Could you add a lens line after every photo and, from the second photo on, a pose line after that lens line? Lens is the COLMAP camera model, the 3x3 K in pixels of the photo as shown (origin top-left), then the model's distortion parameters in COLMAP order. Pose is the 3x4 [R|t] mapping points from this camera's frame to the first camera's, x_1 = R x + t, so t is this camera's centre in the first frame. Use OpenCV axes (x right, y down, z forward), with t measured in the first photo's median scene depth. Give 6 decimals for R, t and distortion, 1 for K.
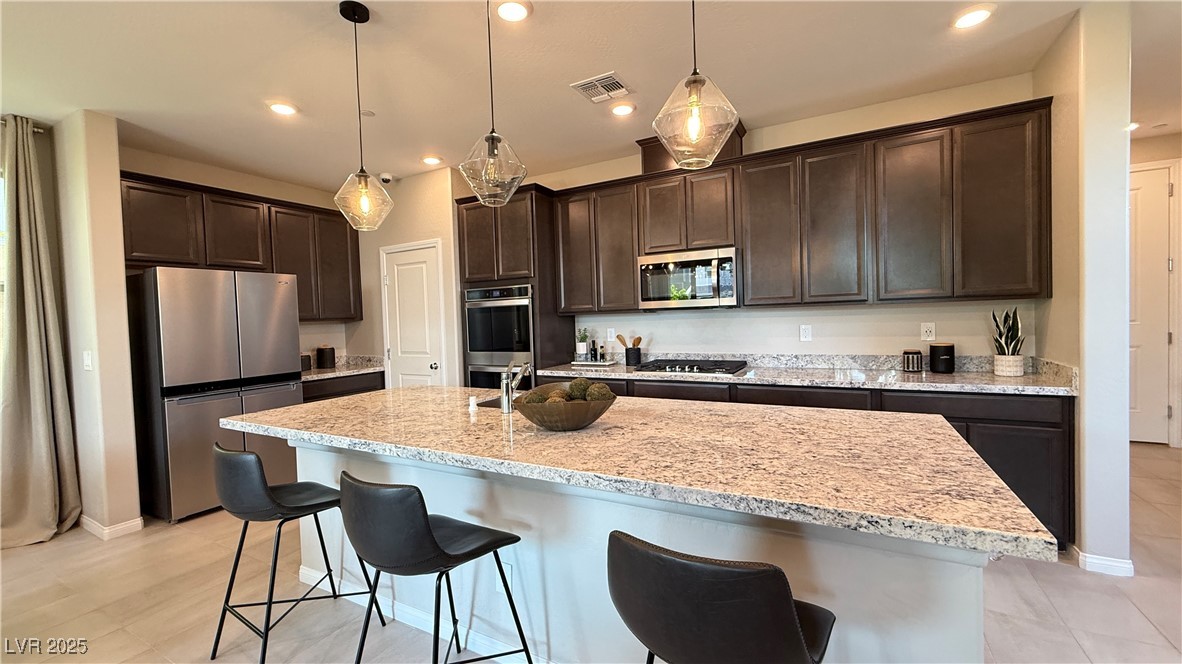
lens RADIAL K [[470.4, 0, 588.8], [0, 470.4, 327.7], [0, 0, 1]] dist [0.000002, 0.000757]
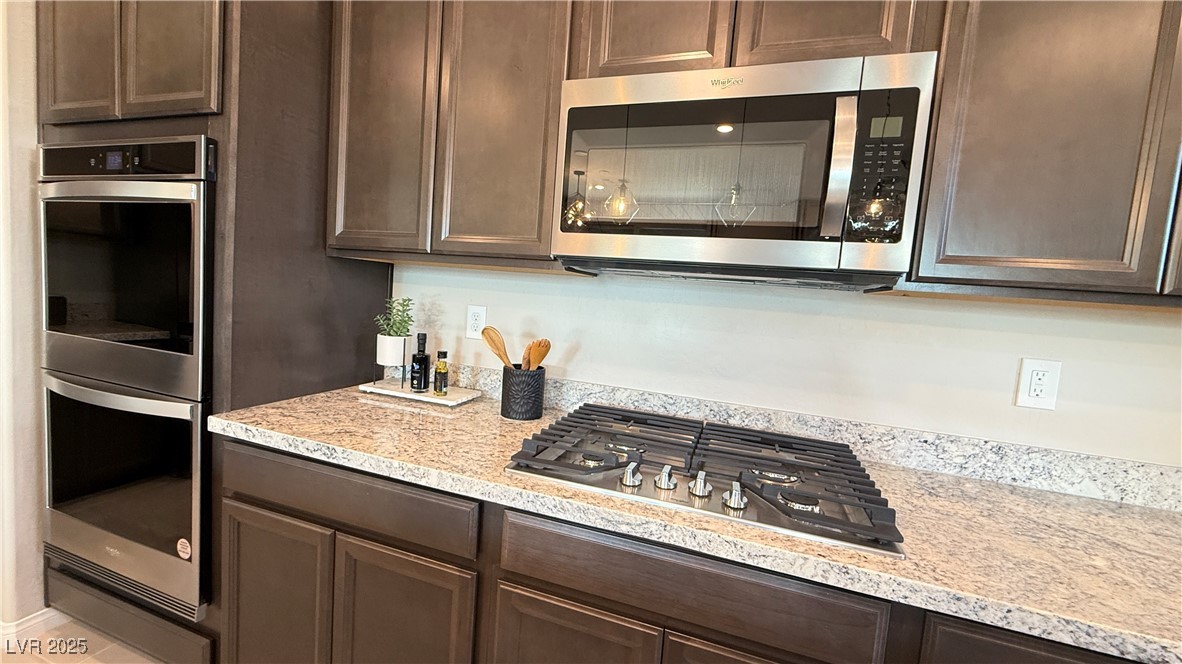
lens RADIAL K [[470.4, 0, 589.5], [0, 470.4, 332.0], [0, 0, 1]] dist [0.000002, 0.000757]
pose [[0.978604, 0.094199, 0.182922, 0.083700], [-0.105011, 0.993197, 0.050323, -0.008549], [-0.176938, -0.068456, 0.981839, 0.723765]]
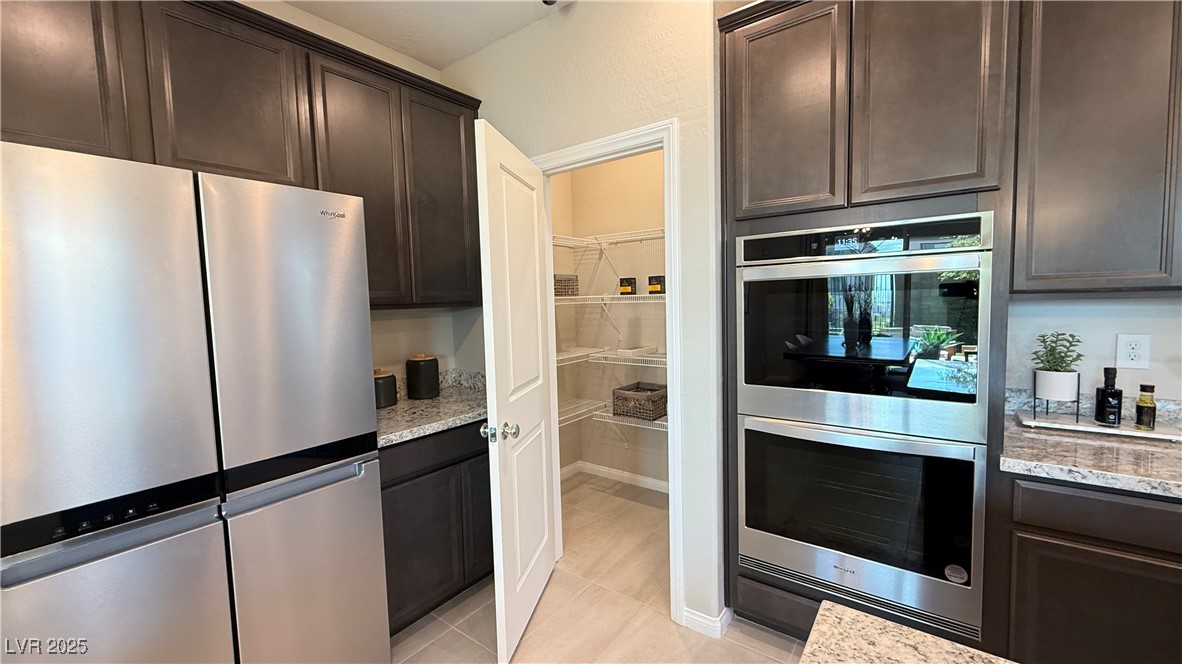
lens RADIAL K [[470.4, 0, 588.5], [0, 470.4, 330.7], [0, 0, 1]] dist [0.000002, 0.000757]
pose [[0.990475, 0.015041, -0.136868, -0.409598], [-0.008811, 0.998902, 0.046014, -0.019009], [0.137410, -0.044370, 0.989520, 0.683366]]
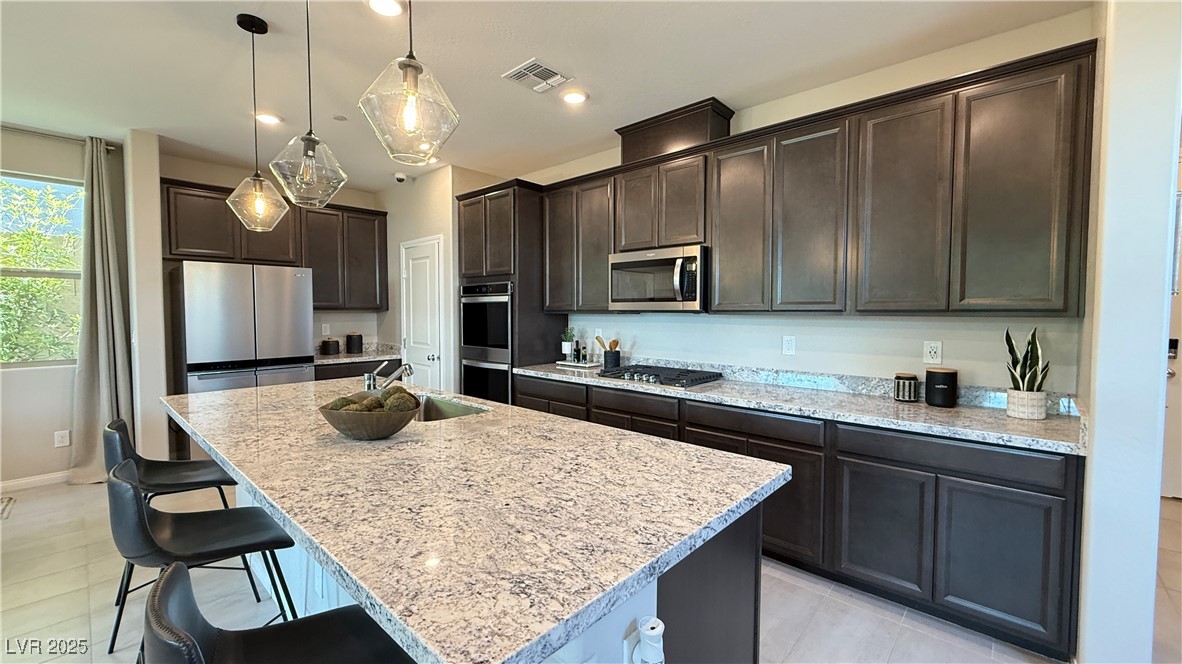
lens RADIAL K [[470.4, 0, 587.7], [0, 470.4, 328.7], [0, 0, 1]] dist [0.000002, 0.000757]
pose [[0.972083, 0.043590, -0.230554, 0.297375], [-0.039199, 0.998953, 0.023594, -0.024572], [0.231341, -0.013898, 0.972773, 0.080973]]
